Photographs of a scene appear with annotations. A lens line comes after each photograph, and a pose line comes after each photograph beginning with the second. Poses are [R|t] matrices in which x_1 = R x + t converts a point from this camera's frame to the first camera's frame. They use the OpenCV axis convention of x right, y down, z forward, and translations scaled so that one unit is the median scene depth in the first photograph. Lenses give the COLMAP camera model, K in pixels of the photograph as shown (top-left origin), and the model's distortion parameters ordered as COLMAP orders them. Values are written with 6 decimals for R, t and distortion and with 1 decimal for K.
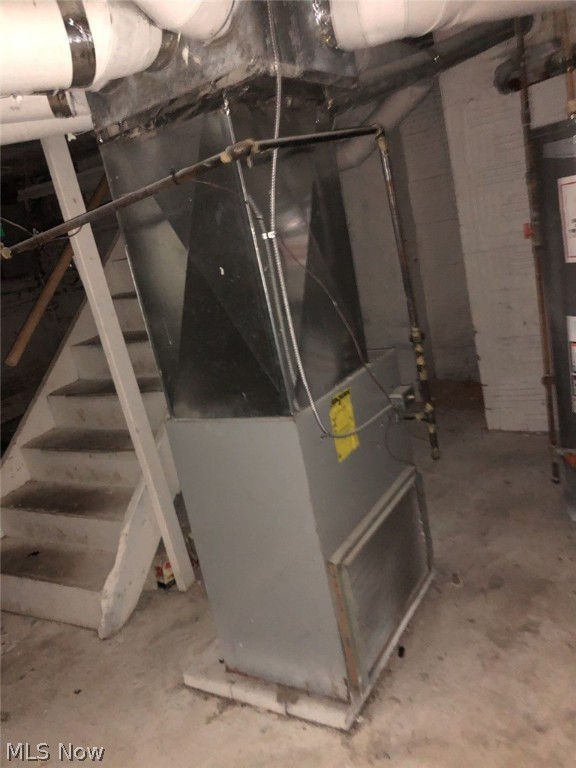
lens RADIAL K [[619.9, 0, 288.0], [0, 619.9, 384.0], [0, 0, 1]] dist [0.112009, -0.264441]
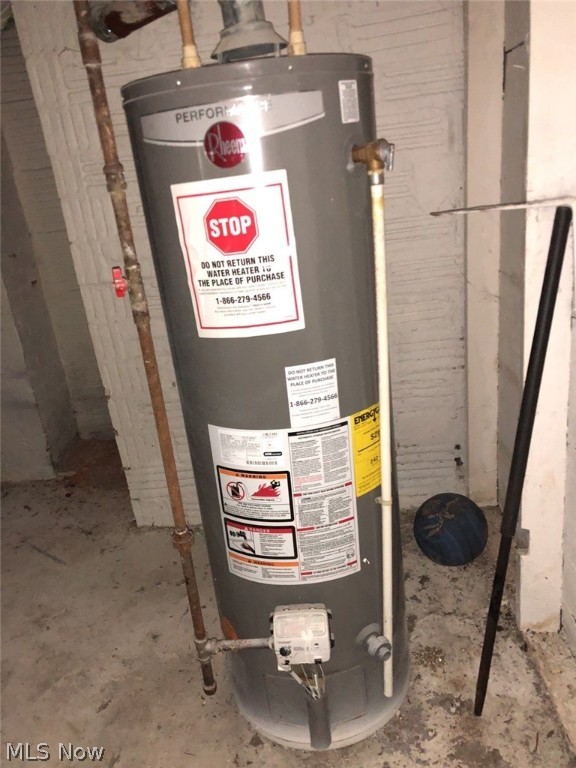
lens RADIAL K [[619.9, 0, 288.0], [0, 619.9, 384.0], [0, 0, 1]] dist [0.112009, -0.264441]
pose [[0.885552, -0.049121, 0.461936, 0.164010], [0.050371, 0.998684, 0.009635, -0.098123], [-0.461801, 0.014736, 0.886861, 0.305431]]
